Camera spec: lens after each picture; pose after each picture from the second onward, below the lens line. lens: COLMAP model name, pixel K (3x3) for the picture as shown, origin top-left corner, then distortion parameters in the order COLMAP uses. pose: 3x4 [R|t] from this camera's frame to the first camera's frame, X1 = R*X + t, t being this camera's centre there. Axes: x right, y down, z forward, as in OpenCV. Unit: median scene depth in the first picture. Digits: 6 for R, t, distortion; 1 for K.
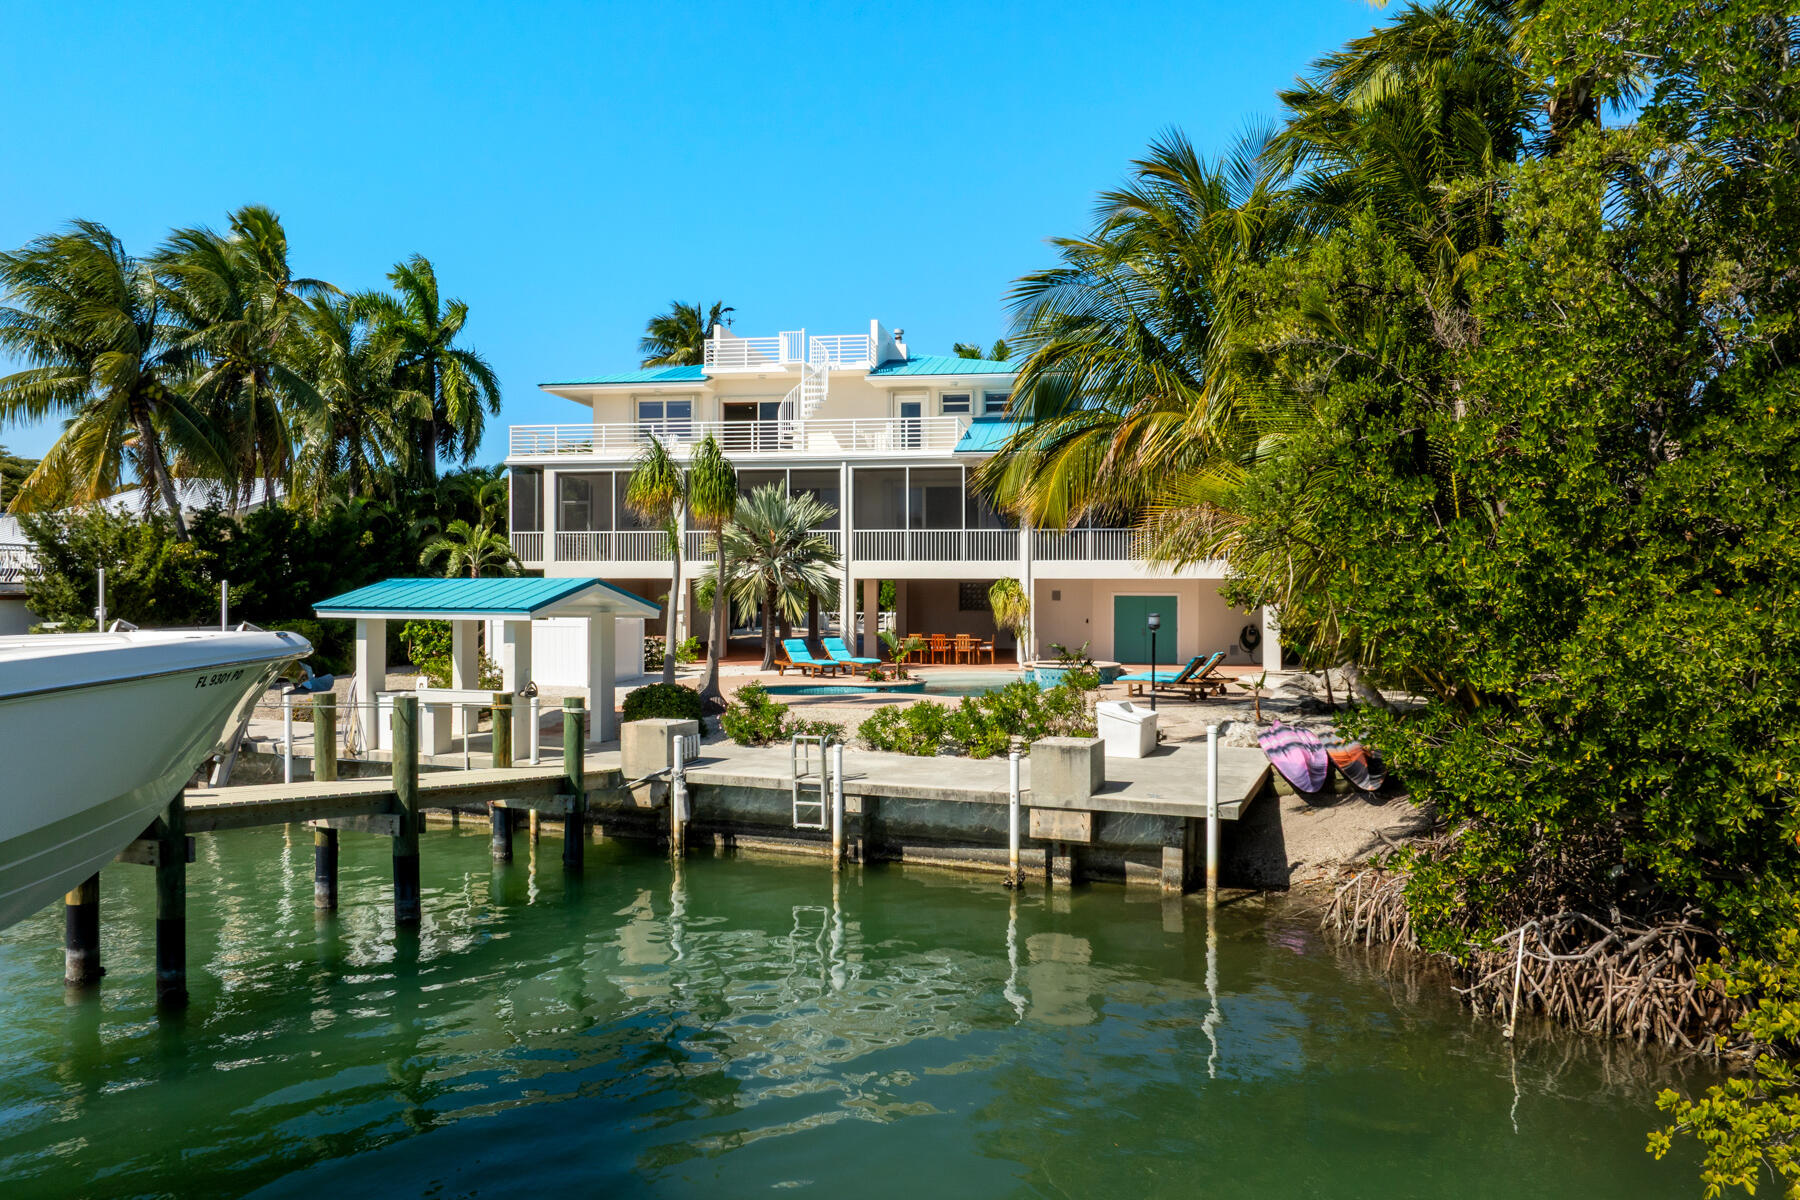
lens RADIAL K [[1273.6, 0, 900.0], [0, 1273.6, 600.0], [0, 0, 1]] dist [-0.034464, -0.002670]
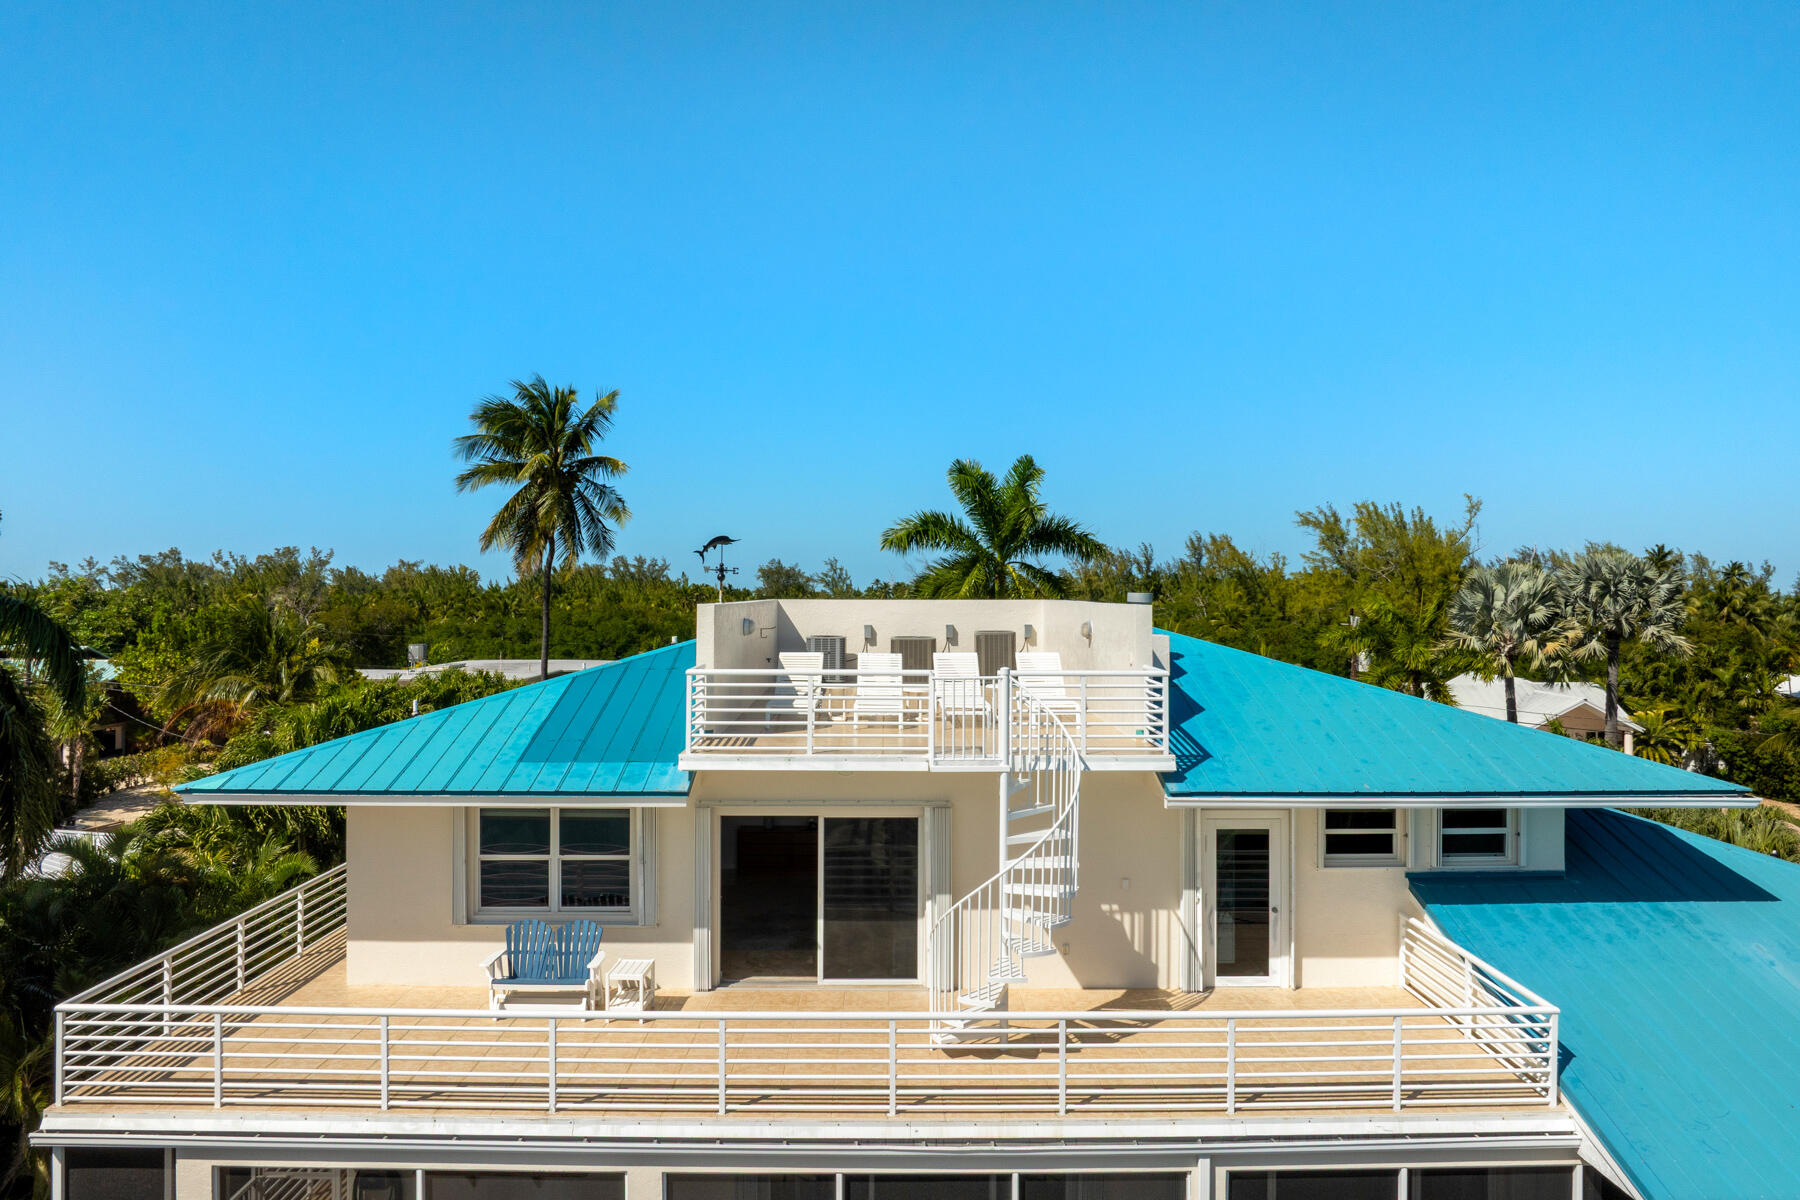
lens RADIAL K [[1273.6, 0, 900.0], [0, 1273.6, 600.0], [0, 0, 1]] dist [-0.034464, -0.002670]
pose [[0.986157, -0.002922, 0.165786, -0.178207], [0.003580, 0.999987, -0.003670, -0.258752], [-0.165773, 0.004213, 0.986155, 0.756889]]
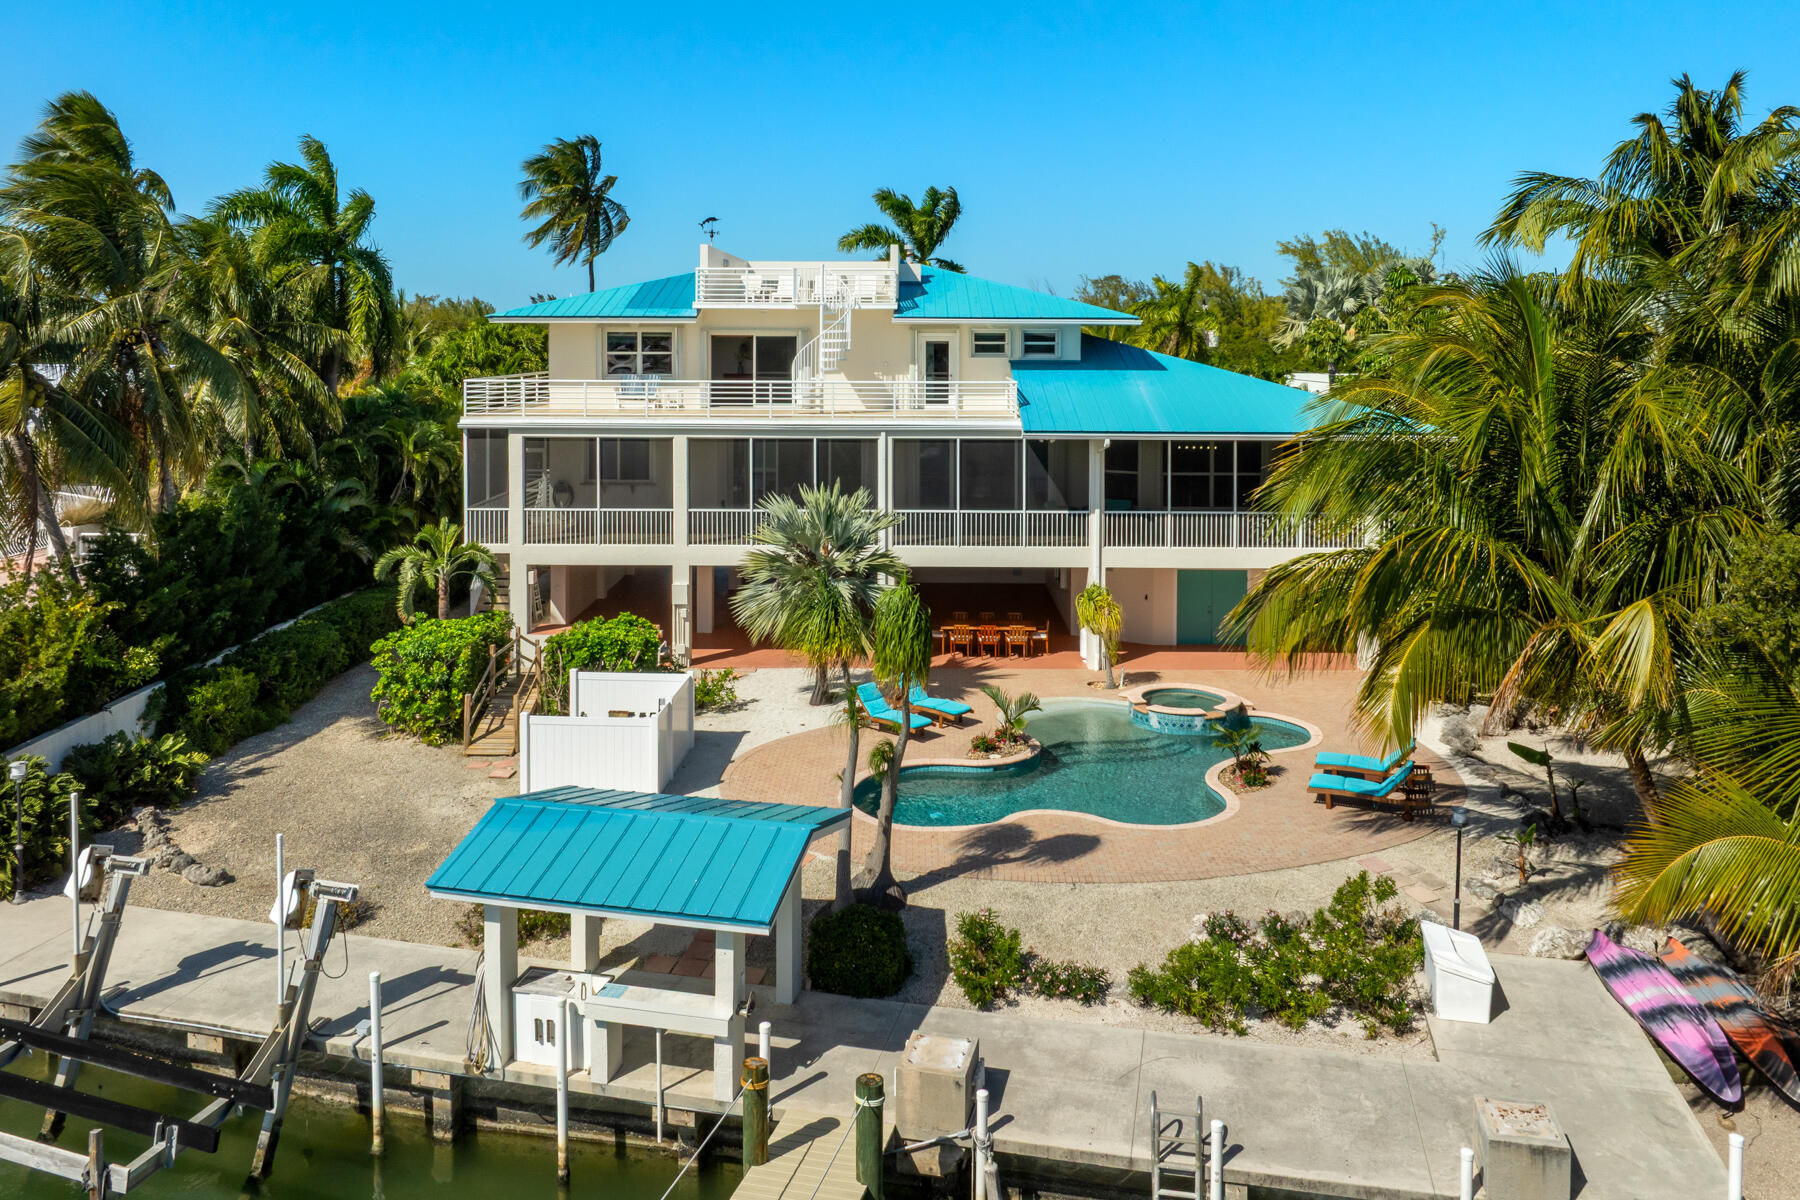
lens RADIAL K [[1351.7, 0, 921.1], [0, 1351.7, 369.0], [0, 0, 1]] dist [-0.042191, -0.009368]
pose [[0.987179, -0.004590, 0.159549, -0.173713], [0.001967, 0.999860, 0.016595, -0.176483], [-0.159603, -0.016069, 0.987051, 0.112523]]
